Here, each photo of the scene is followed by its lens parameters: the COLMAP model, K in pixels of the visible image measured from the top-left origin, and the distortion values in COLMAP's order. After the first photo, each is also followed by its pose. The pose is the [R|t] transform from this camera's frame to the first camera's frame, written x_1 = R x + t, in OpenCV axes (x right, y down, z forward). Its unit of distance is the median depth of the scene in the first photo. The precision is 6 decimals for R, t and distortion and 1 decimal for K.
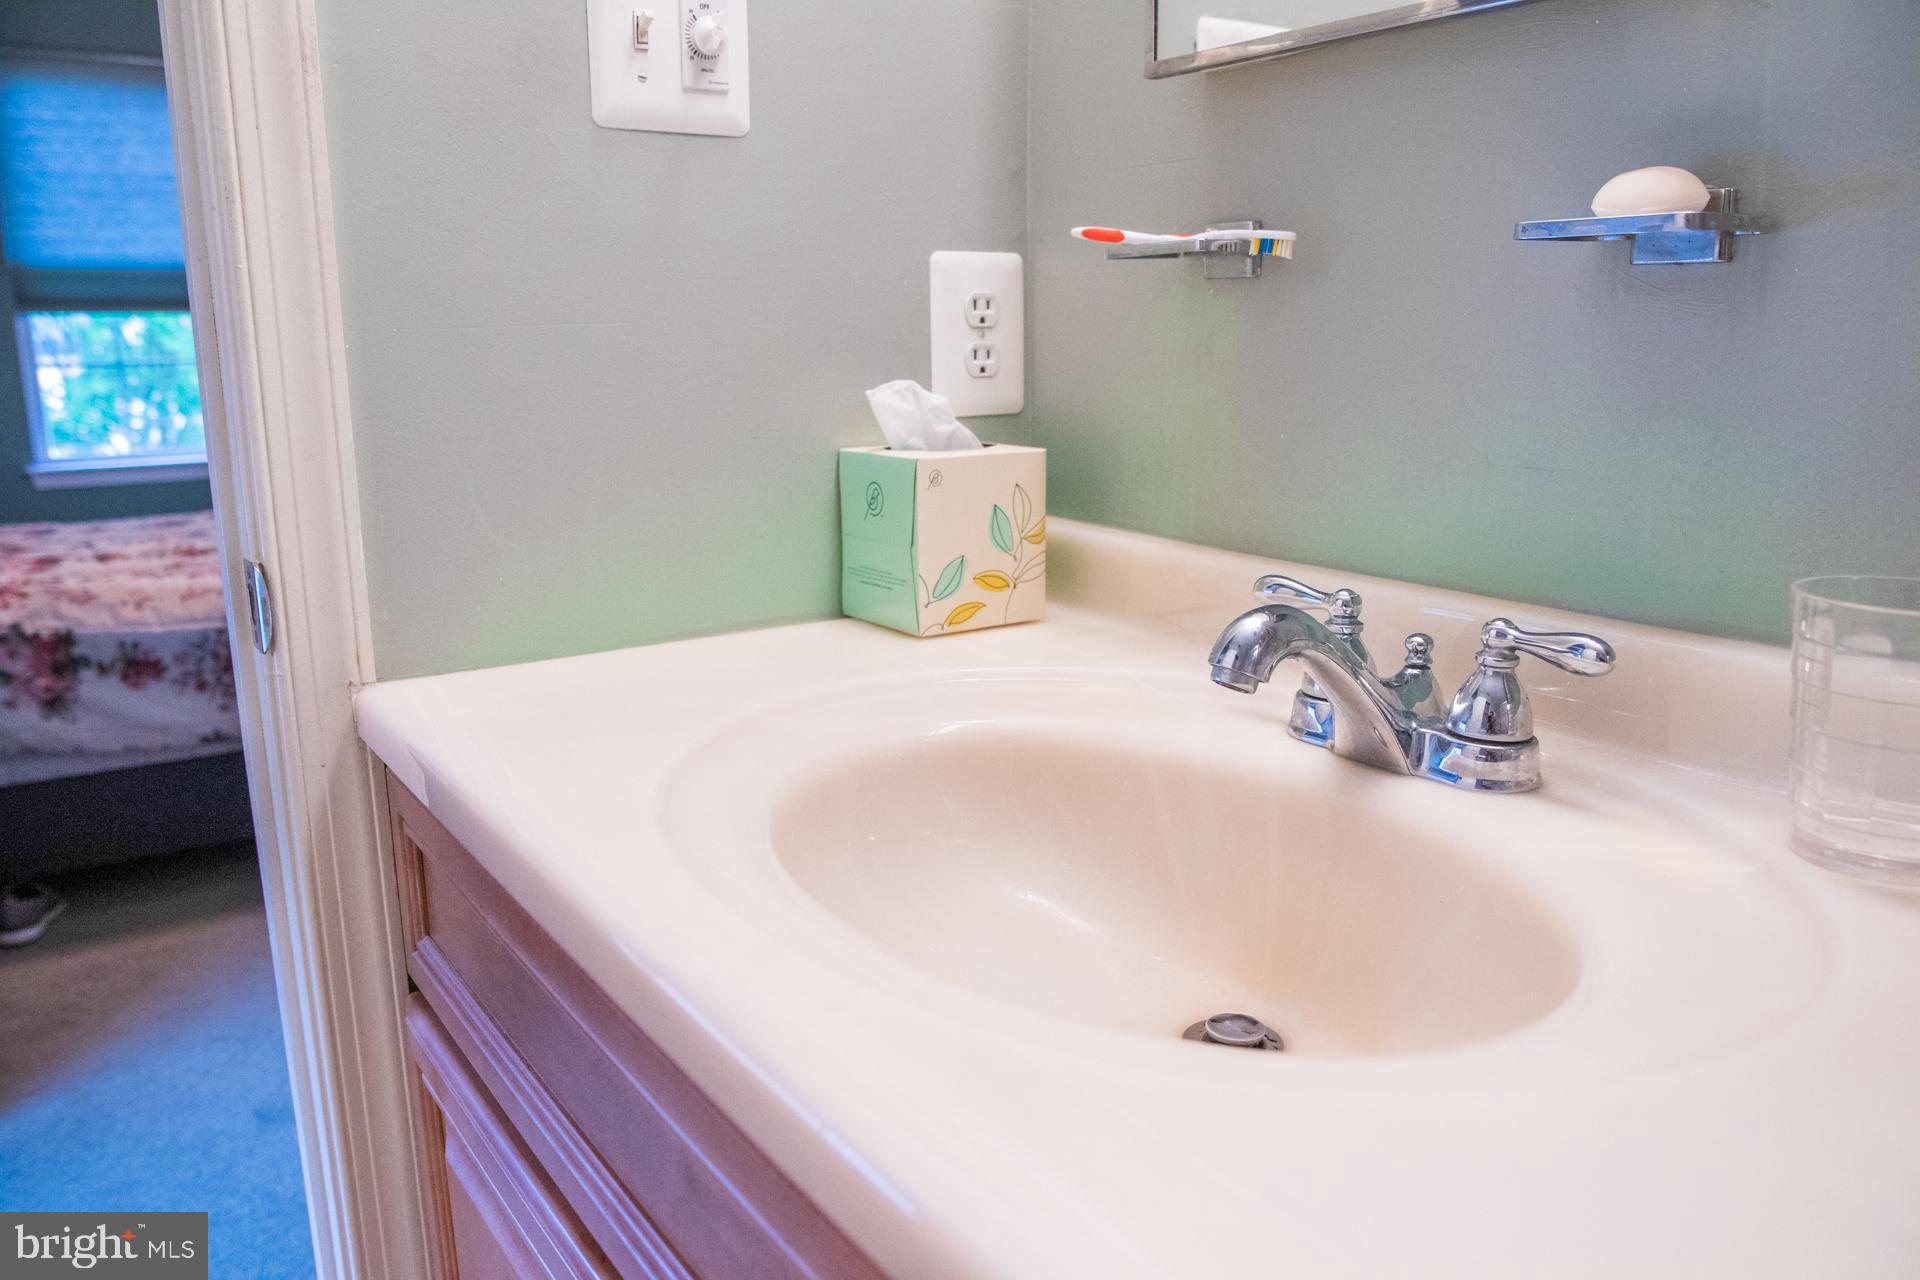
lens RADIAL K [[1416.6, 0, 958.3], [0, 1416.6, 642.6], [0, 0, 1]] dist [-0.073012, 0.043179]
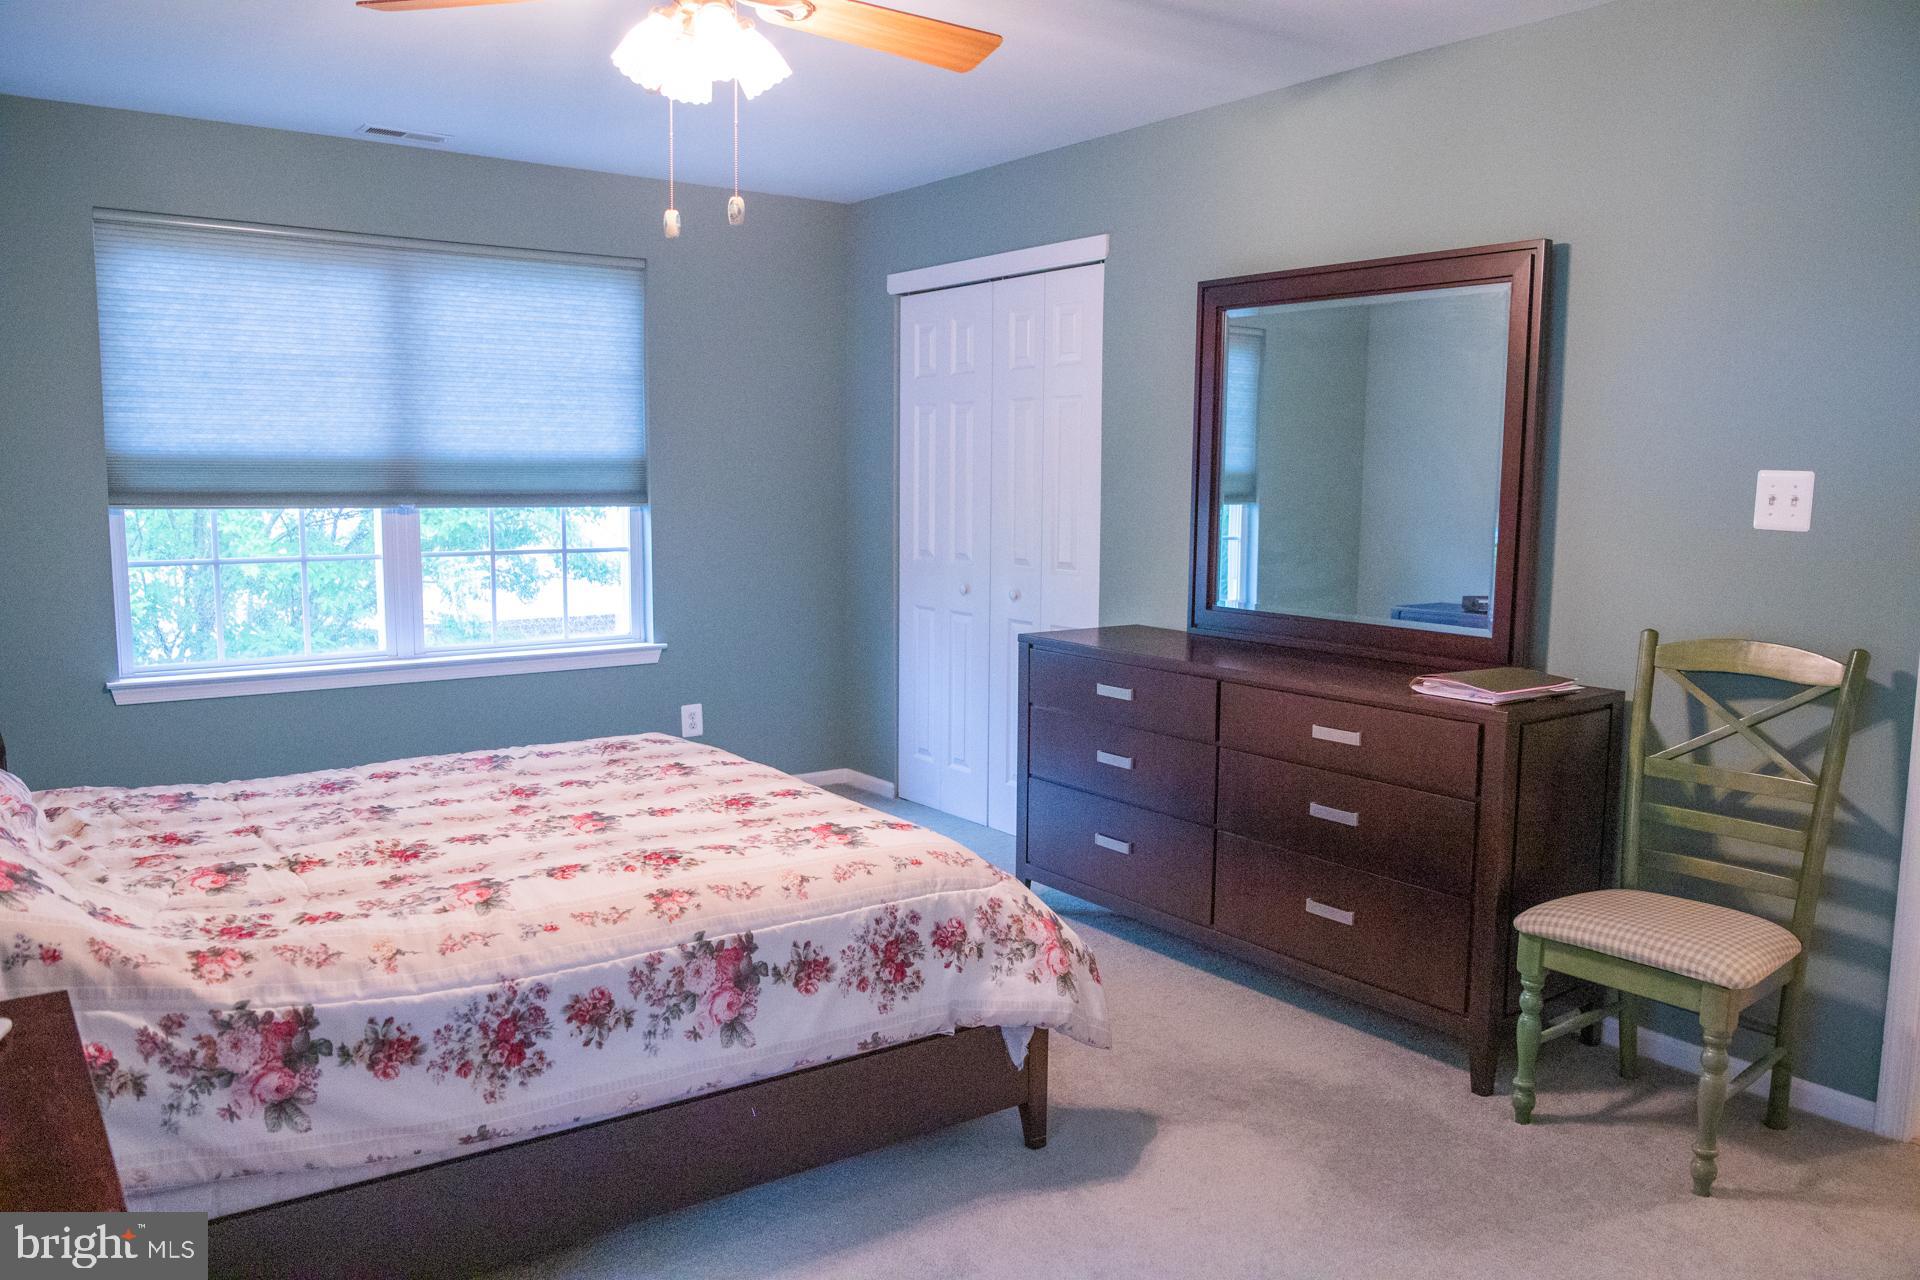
lens RADIAL K [[1416.6, 0, 958.5], [0, 1416.6, 640.8], [0, 0, 1]] dist [-0.073012, 0.043179]
pose [[0.999516, 0.014649, 0.027440, -0.305798], [-0.011770, 0.994683, -0.102306, -0.129381], [-0.028793, 0.101934, 0.994374, 0.214566]]
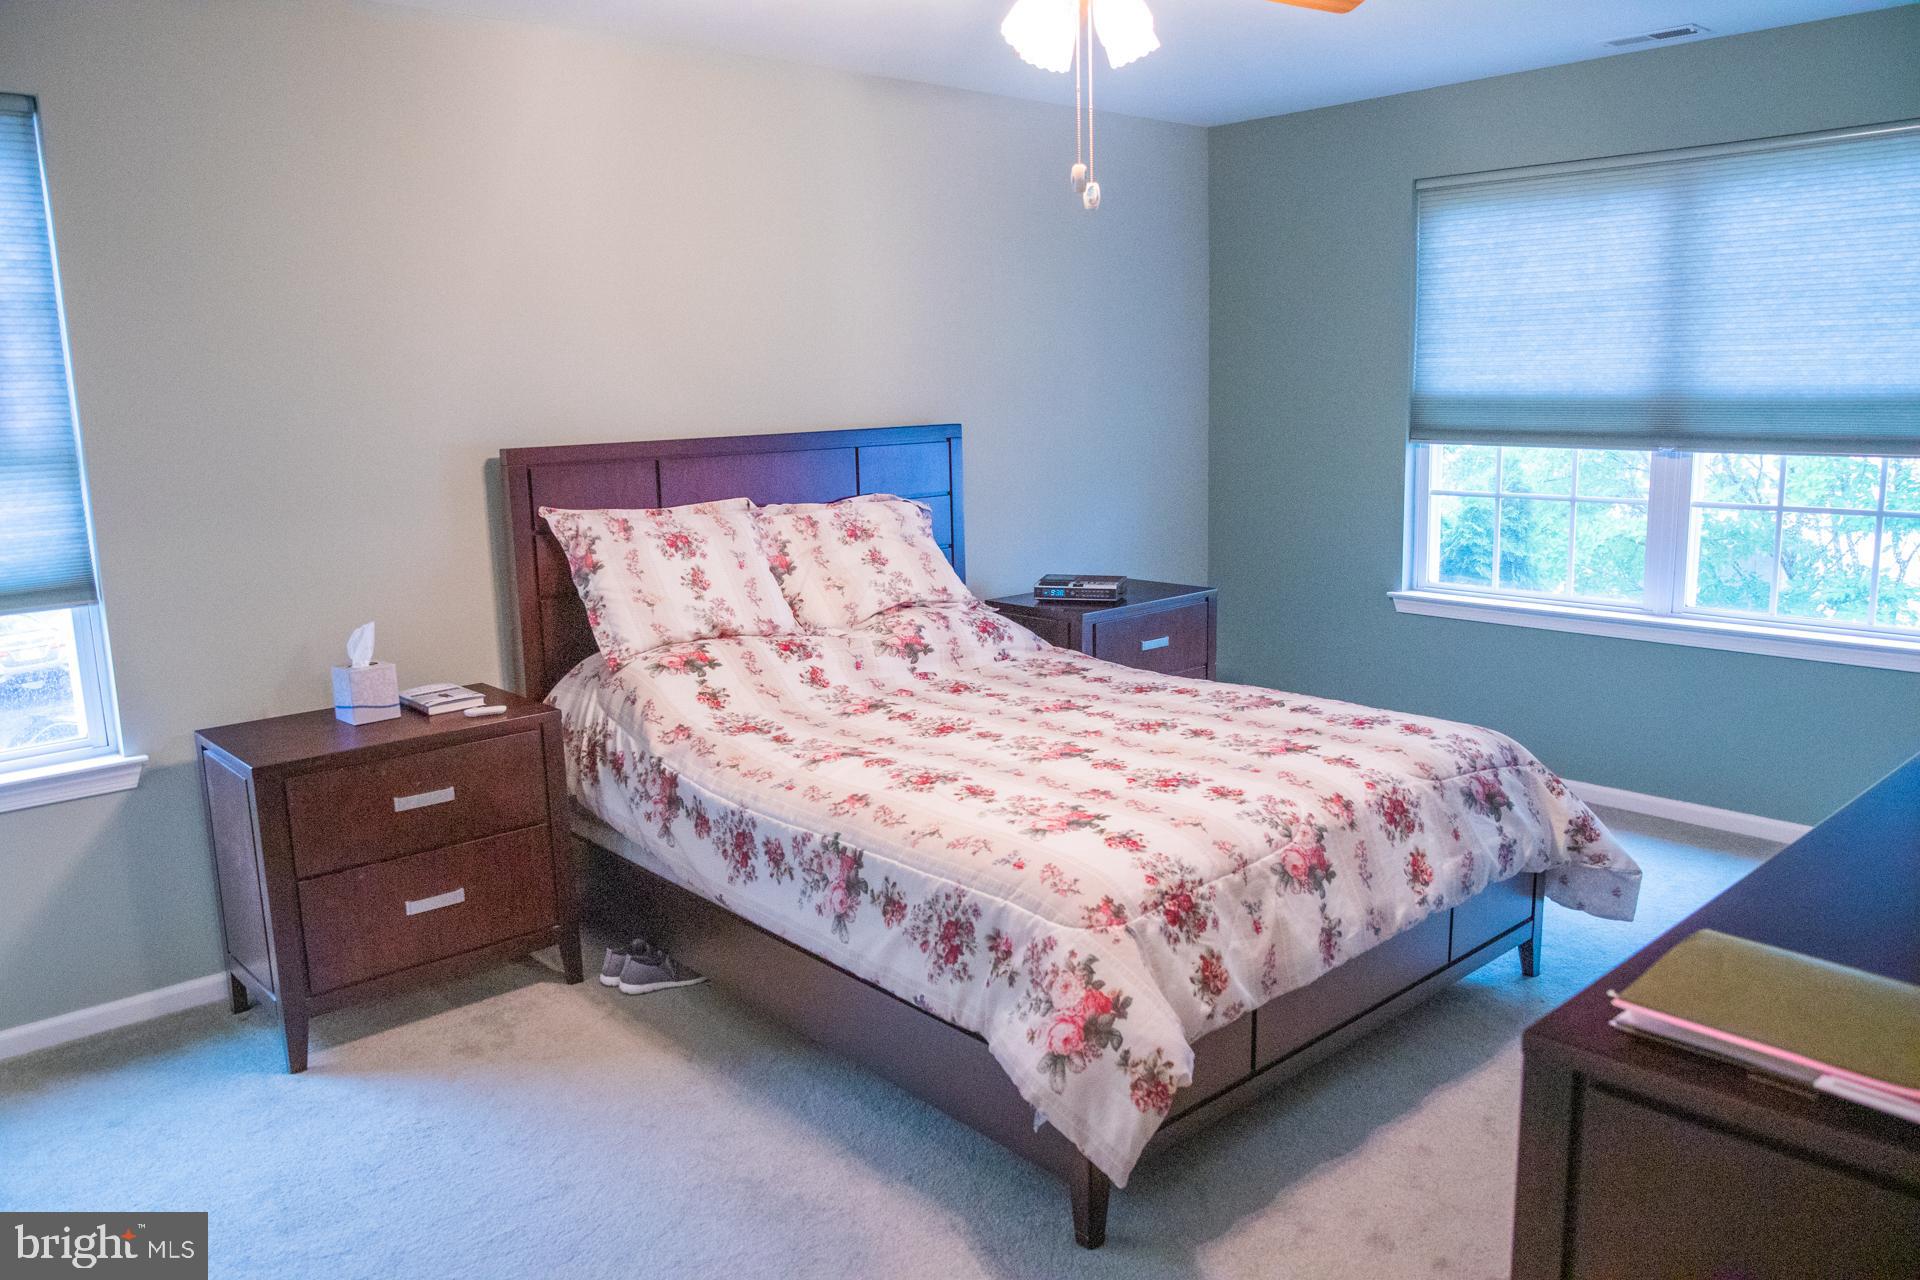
lens RADIAL K [[1416.6, 0, 959.2], [0, 1416.6, 641.0], [0, 0, 1]] dist [-0.073012, 0.043179]
pose [[0.125145, 0.182443, -0.975220, 0.567985], [-0.195496, 0.968210, 0.156045, -0.356221], [0.972687, 0.171124, 0.156833, 0.999011]]
